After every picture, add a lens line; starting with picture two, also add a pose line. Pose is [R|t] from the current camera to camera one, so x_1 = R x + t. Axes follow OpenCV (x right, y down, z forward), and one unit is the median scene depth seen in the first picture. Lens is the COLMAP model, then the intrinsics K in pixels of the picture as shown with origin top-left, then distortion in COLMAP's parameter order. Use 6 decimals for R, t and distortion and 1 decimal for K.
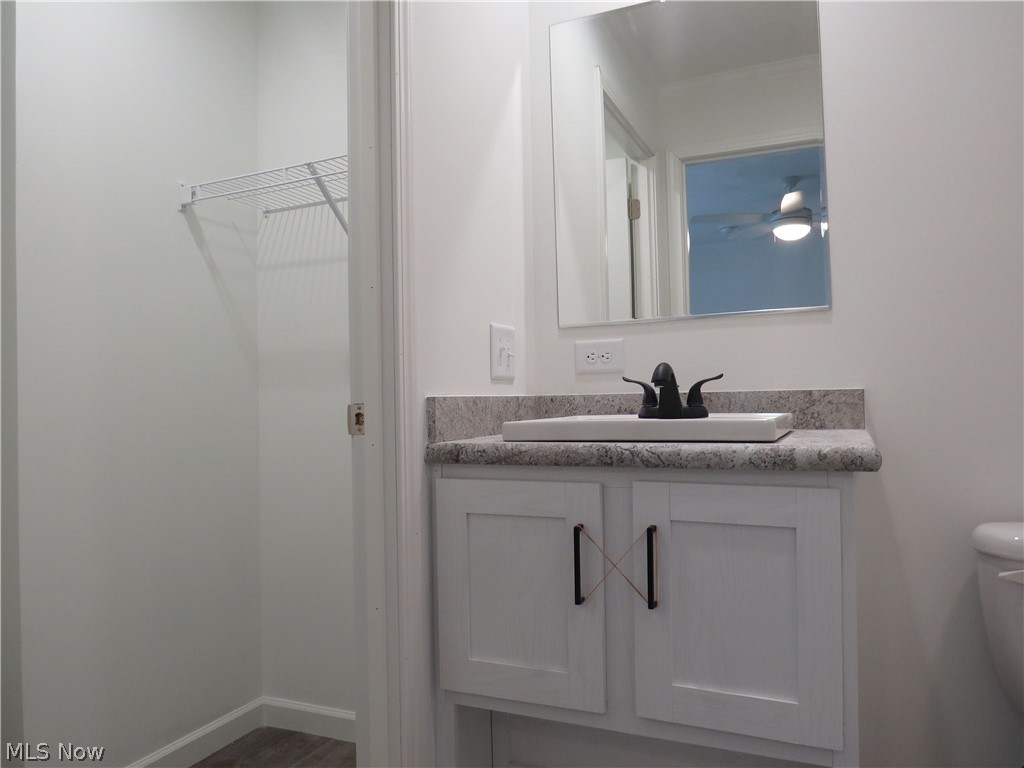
lens RADIAL K [[723.9, 0, 511.7], [0, 723.9, 387.0], [0, 0, 1]] dist [-0.003367, 0.001048]
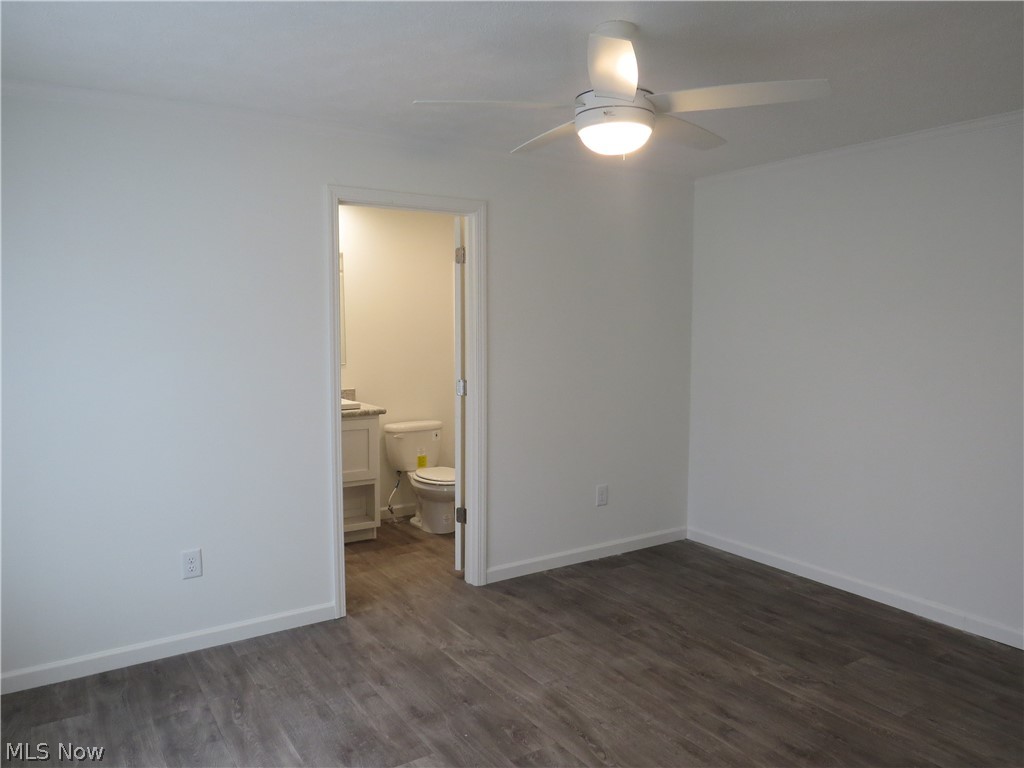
lens RADIAL K [[731.8, 0, 511.2], [0, 731.8, 383.9], [0, 0, 1]] dist [-0.004003, -0.004646]
pose [[0.551730, -0.047720, 0.832657, -2.251500], [-0.023514, 0.997075, 0.072724, -0.330616], [-0.833691, -0.059703, 0.548994, -1.700354]]
